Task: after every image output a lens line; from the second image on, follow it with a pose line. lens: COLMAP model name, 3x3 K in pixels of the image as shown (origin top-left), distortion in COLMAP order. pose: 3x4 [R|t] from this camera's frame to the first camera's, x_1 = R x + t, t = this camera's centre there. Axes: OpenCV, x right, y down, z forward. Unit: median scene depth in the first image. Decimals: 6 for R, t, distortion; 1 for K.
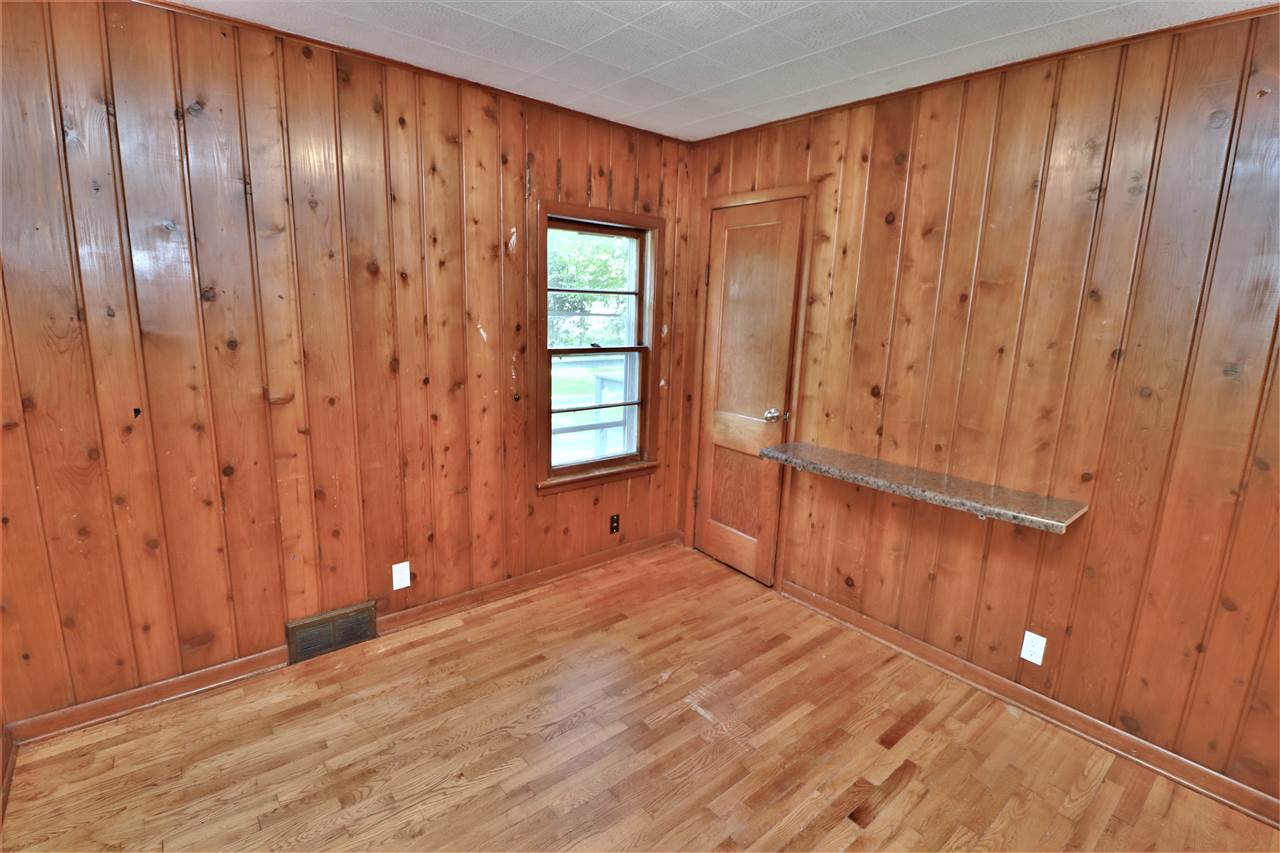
lens RADIAL K [[589.5, 0, 633.2], [0, 589.5, 416.6], [0, 0, 1]] dist [-0.007337, -0.006932]
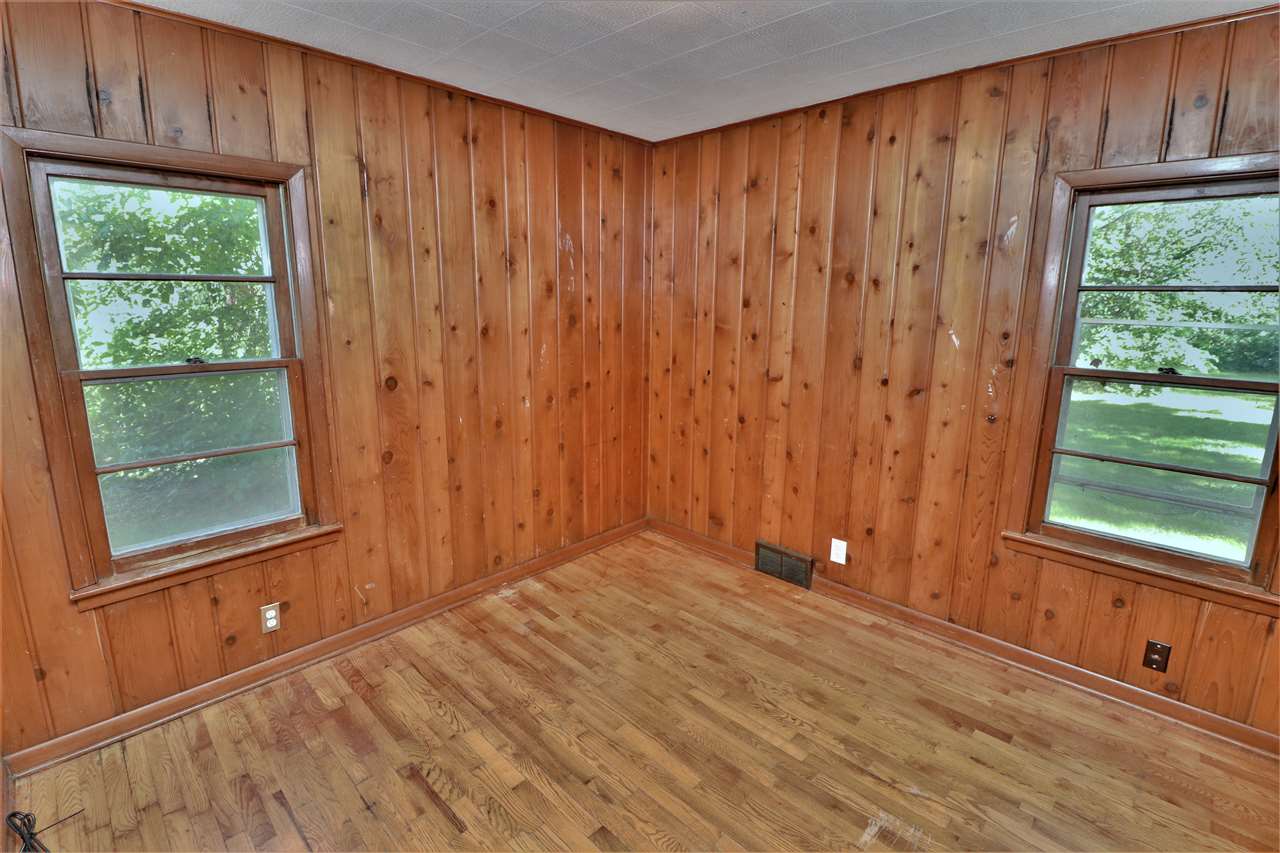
lens RADIAL K [[605.2, 0, 633.6], [0, 605.2, 425.3], [0, 0, 1]] dist [-0.021996, -0.000390]
pose [[0.091216, 0.169817, -0.981245, 0.679187], [-0.192408, 0.969791, 0.149949, -0.061270], [0.977066, 0.175122, 0.121135, 0.455273]]
